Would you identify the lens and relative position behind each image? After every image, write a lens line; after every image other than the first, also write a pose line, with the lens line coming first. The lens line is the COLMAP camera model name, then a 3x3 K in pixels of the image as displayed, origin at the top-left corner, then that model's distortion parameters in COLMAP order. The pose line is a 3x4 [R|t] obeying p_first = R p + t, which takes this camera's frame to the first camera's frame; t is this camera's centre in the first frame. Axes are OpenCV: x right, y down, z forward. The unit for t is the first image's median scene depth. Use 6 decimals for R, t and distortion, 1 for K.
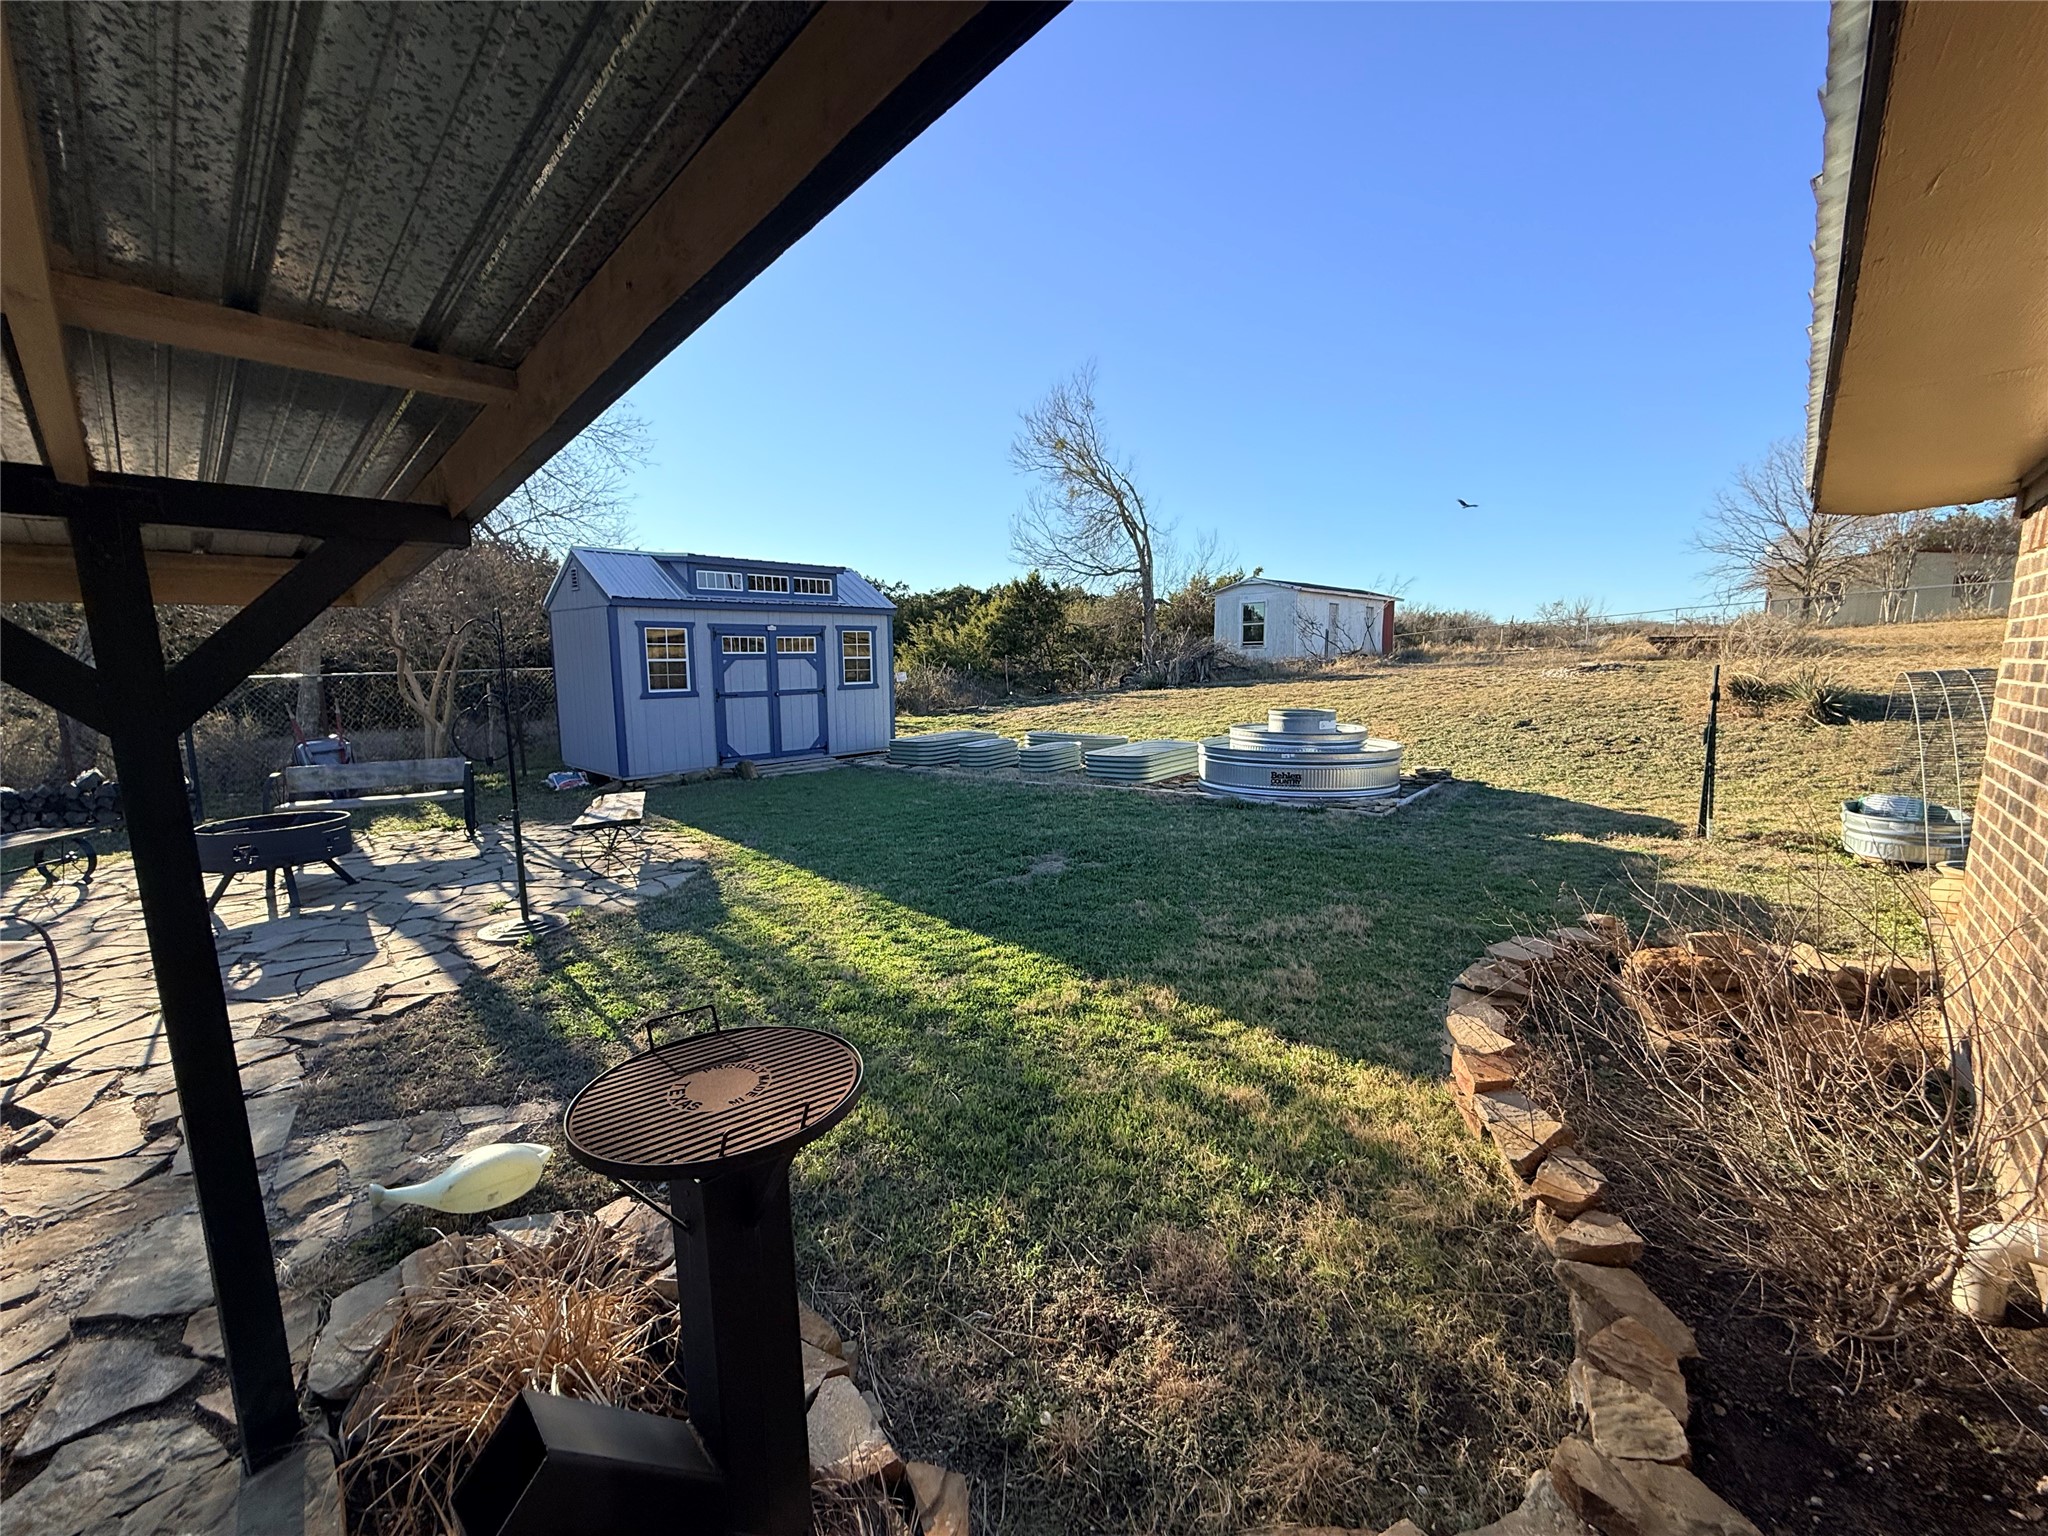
lens RADIAL K [[814.4, 0, 1023.8], [0, 814.4, 767.3], [0, 0, 1]] dist [-0.001626, -0.000146]
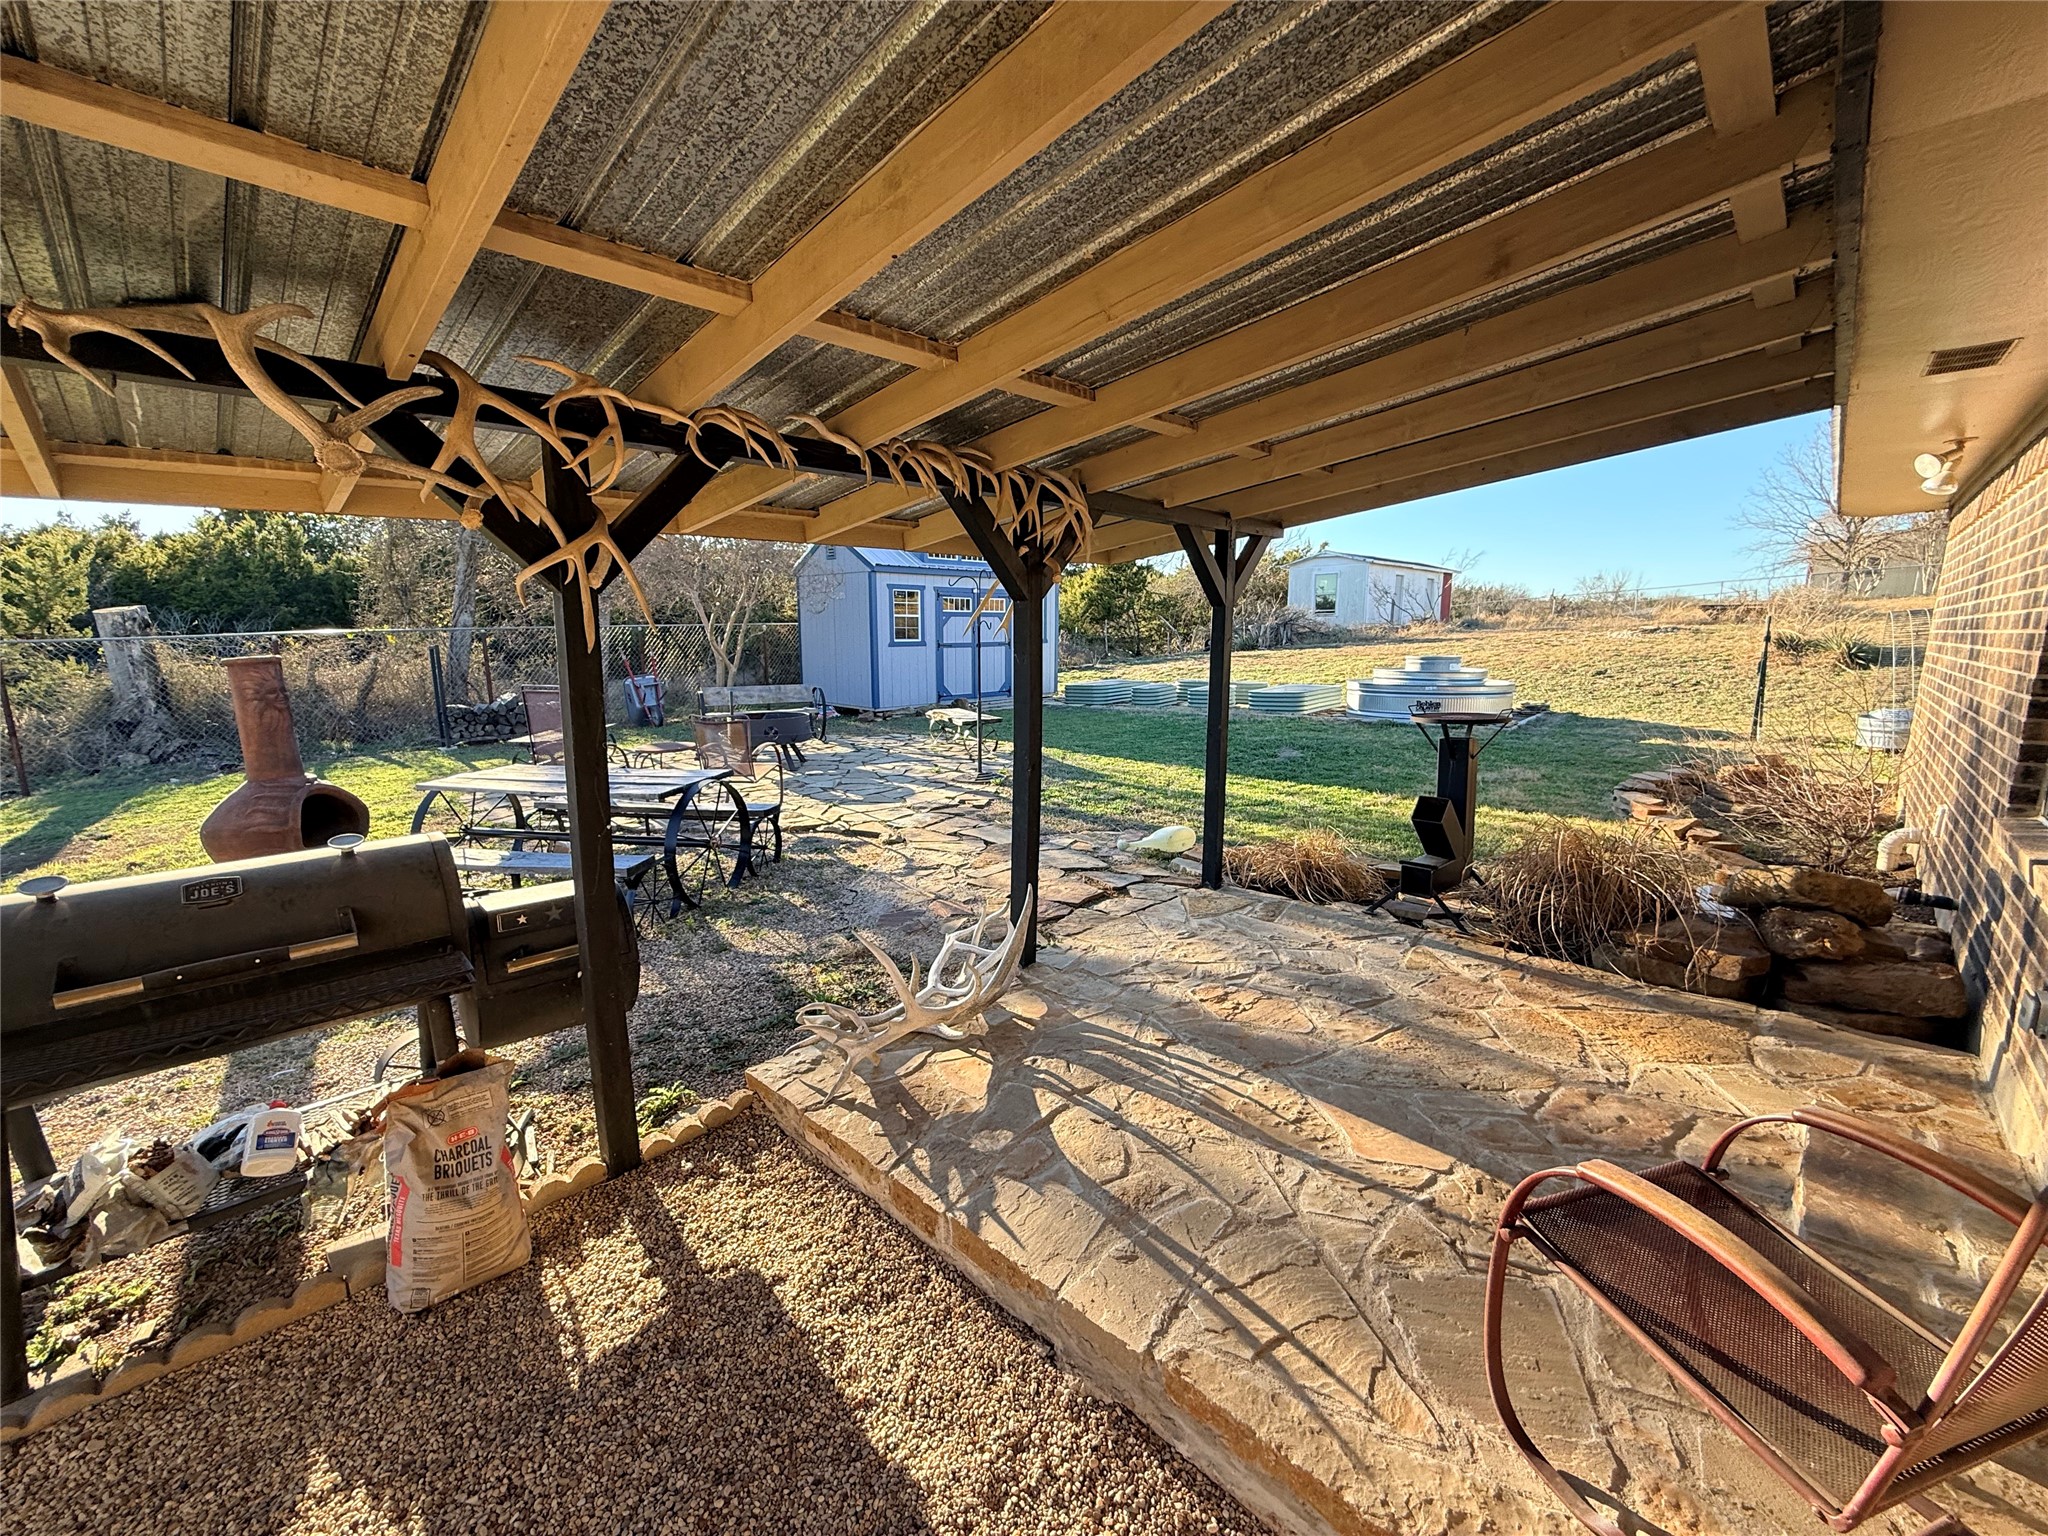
lens RADIAL K [[814.4, 0, 1023.8], [0, 814.4, 768.5], [0, 0, 1]] dist [-0.001626, -0.000146]
pose [[0.999712, 0.009996, -0.021836, -0.216115], [-0.009251, 0.999381, 0.033940, 0.055192], [0.022161, -0.033728, 0.999185, -0.236642]]
